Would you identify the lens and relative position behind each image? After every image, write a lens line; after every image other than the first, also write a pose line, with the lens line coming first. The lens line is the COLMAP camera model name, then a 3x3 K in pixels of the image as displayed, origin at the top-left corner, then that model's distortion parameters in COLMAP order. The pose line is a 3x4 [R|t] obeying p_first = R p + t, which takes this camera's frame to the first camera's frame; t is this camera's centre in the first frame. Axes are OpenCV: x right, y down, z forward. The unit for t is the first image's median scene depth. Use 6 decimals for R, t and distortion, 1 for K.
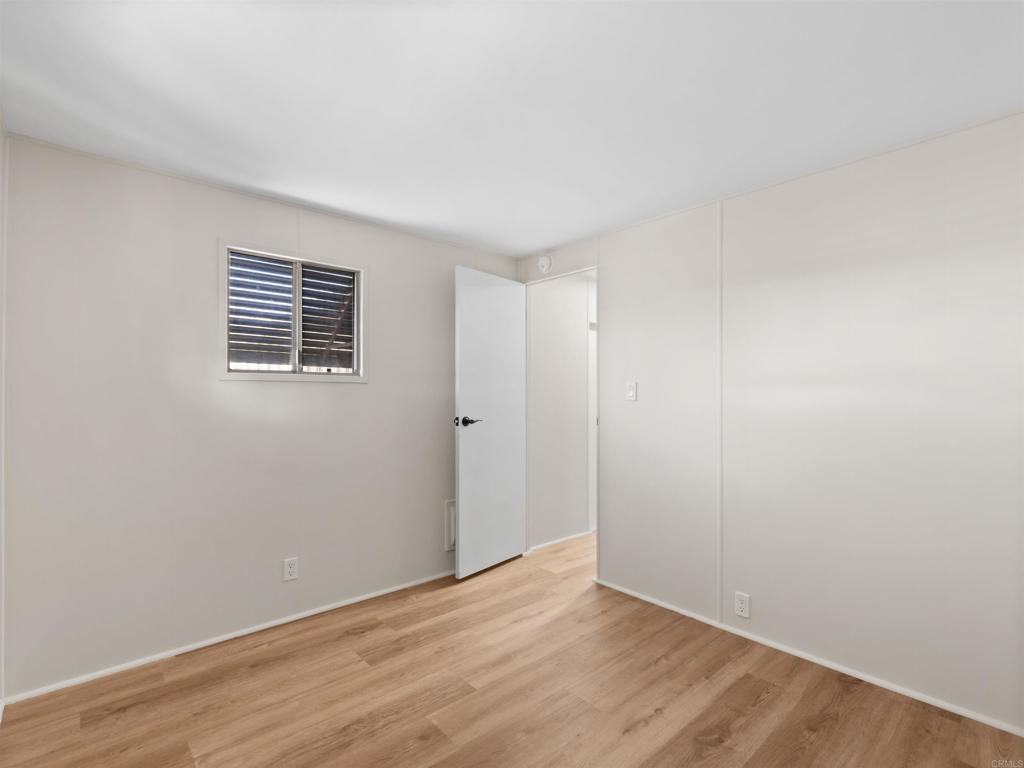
lens RADIAL K [[498.4, 0, 512.0], [0, 498.4, 384.0], [0, 0, 1]] dist [-0.001168, -0.000251]
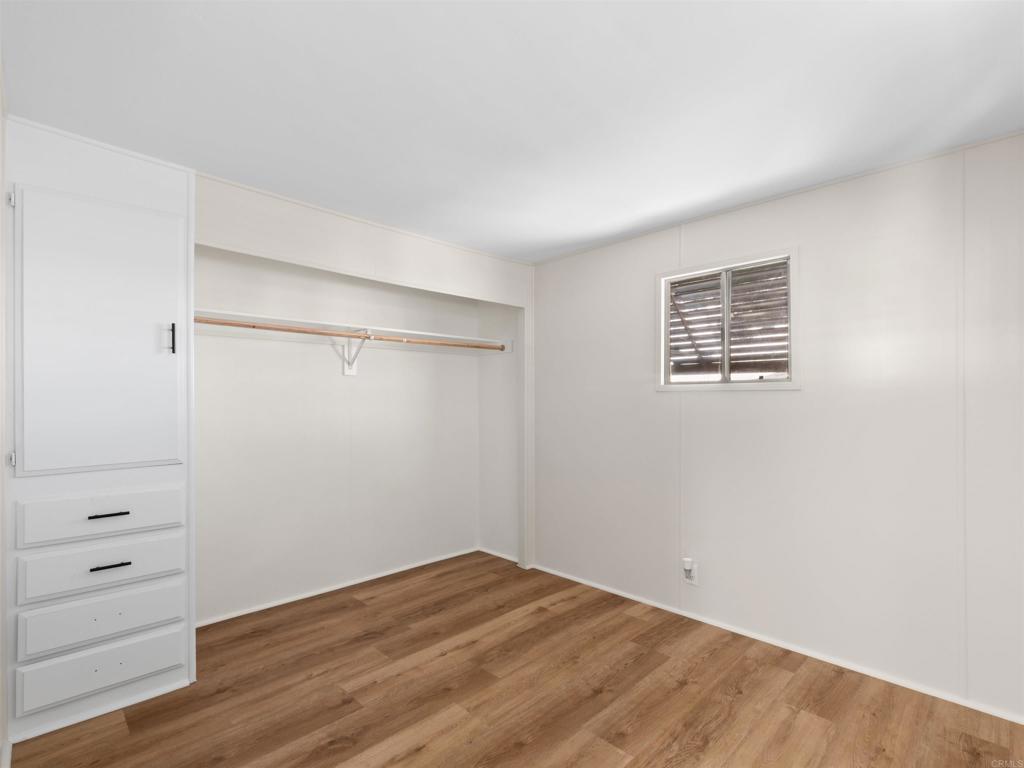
lens RADIAL K [[498.4, 0, 512.0], [0, 498.4, 384.0], [0, 0, 1]] dist [-0.001168, -0.000251]
pose [[-0.997501, 0.001289, -0.070634, 0.114344], [0.000935, 0.999987, 0.005053, -0.020838], [0.070639, 0.004974, -0.997490, 1.912842]]
